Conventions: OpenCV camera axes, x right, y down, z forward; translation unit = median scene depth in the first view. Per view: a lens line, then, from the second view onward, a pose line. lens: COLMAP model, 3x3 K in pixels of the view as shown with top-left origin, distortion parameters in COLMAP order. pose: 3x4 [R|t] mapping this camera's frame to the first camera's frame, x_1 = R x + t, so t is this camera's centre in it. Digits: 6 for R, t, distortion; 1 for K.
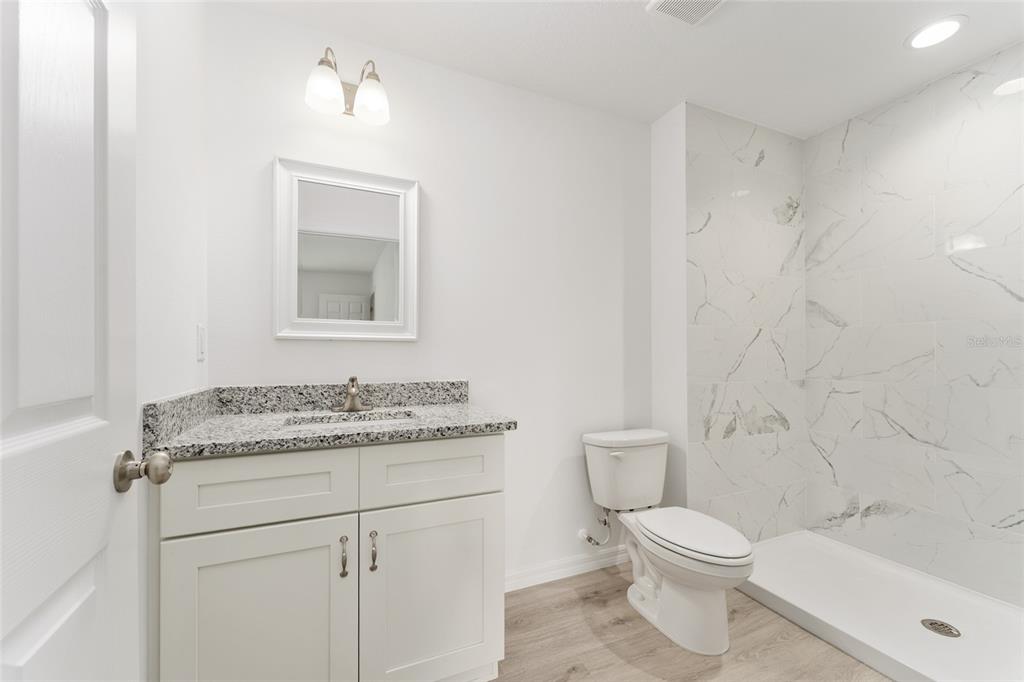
lens RADIAL K [[409.6, 0, 514.0], [0, 409.6, 348.4], [0, 0, 1]] dist [-0.000498, -0.000204]
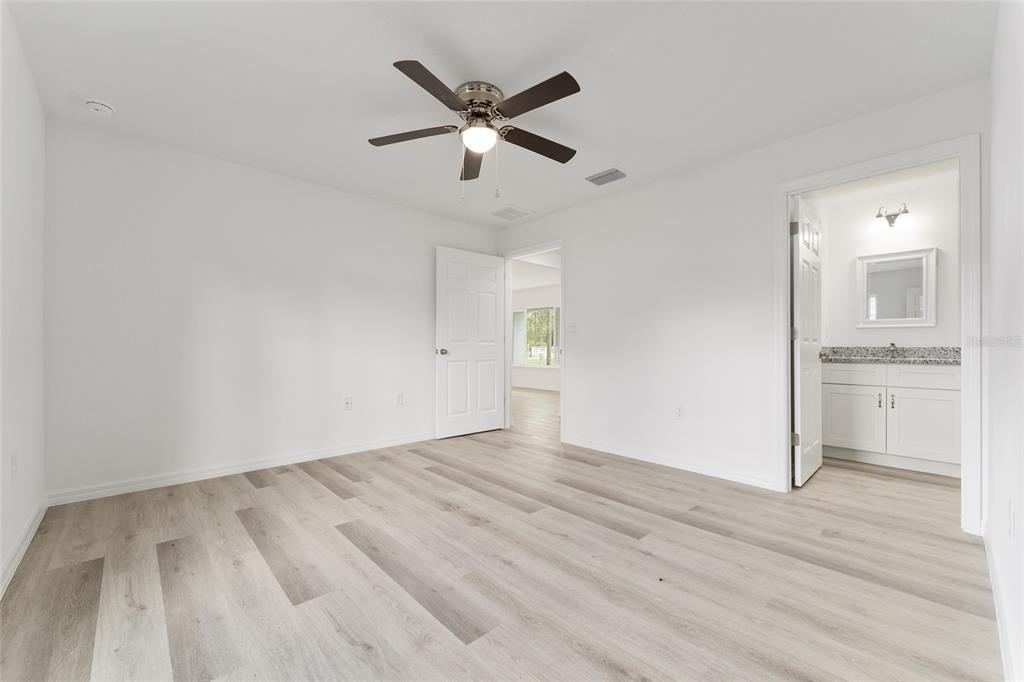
lens RADIAL K [[409.6, 0, 514.0], [0, 409.6, 348.4], [0, 0, 1]] dist [-0.000498, -0.000204]
pose [[0.318851, 0.007273, -0.947777, 1.149213], [0.006099, 0.999934, 0.009725, 0.063700], [0.947785, -0.008881, 0.318786, -1.824060]]
